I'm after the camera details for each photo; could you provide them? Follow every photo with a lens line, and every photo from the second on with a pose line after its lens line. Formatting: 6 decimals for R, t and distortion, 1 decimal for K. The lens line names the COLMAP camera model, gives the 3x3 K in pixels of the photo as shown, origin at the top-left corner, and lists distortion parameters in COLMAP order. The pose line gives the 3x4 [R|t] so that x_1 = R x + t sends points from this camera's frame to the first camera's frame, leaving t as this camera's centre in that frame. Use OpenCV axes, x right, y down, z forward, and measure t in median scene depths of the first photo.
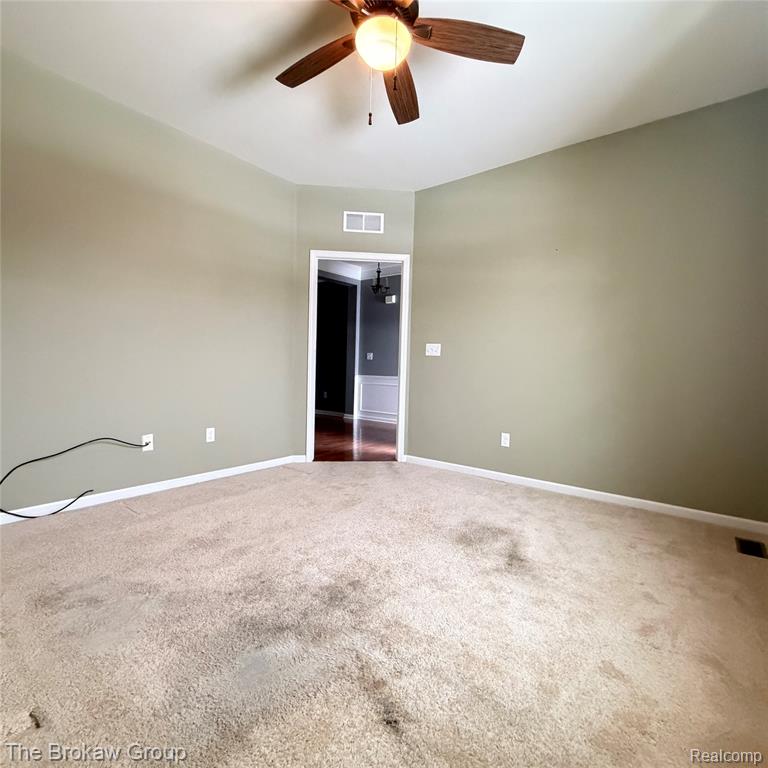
lens RADIAL K [[408.0, 0, 381.5], [0, 408.0, 385.5], [0, 0, 1]] dist [0.001028, 0.000257]
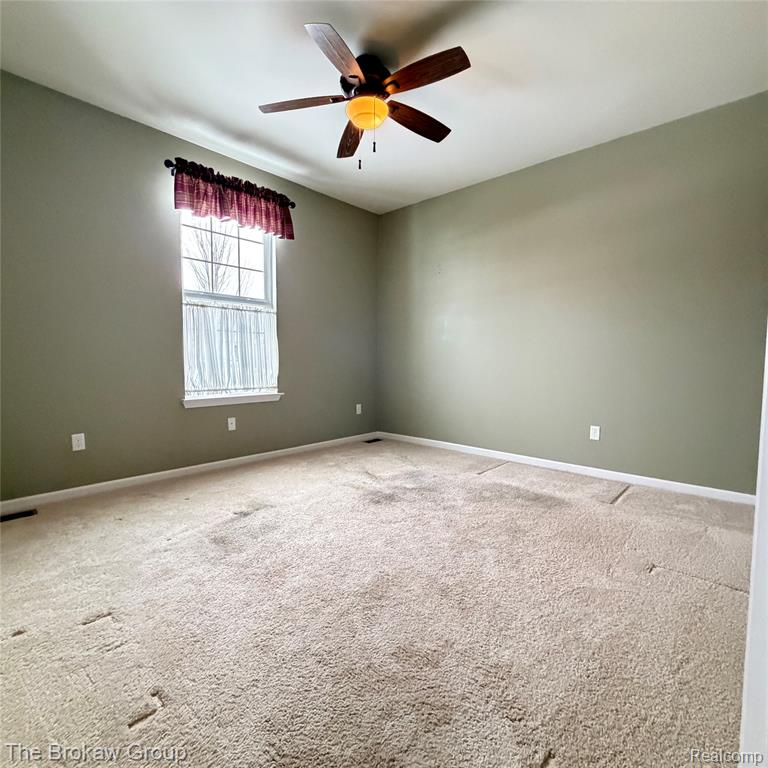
lens RADIAL K [[408.0, 0, 381.5], [0, 408.0, 385.5], [0, 0, 1]] dist [0.001028, 0.000257]
pose [[-0.996069, -0.030685, 0.083093, -0.178920], [-0.020857, 0.992953, 0.116656, -0.114180], [-0.086087, 0.114465, -0.989690, 2.266563]]
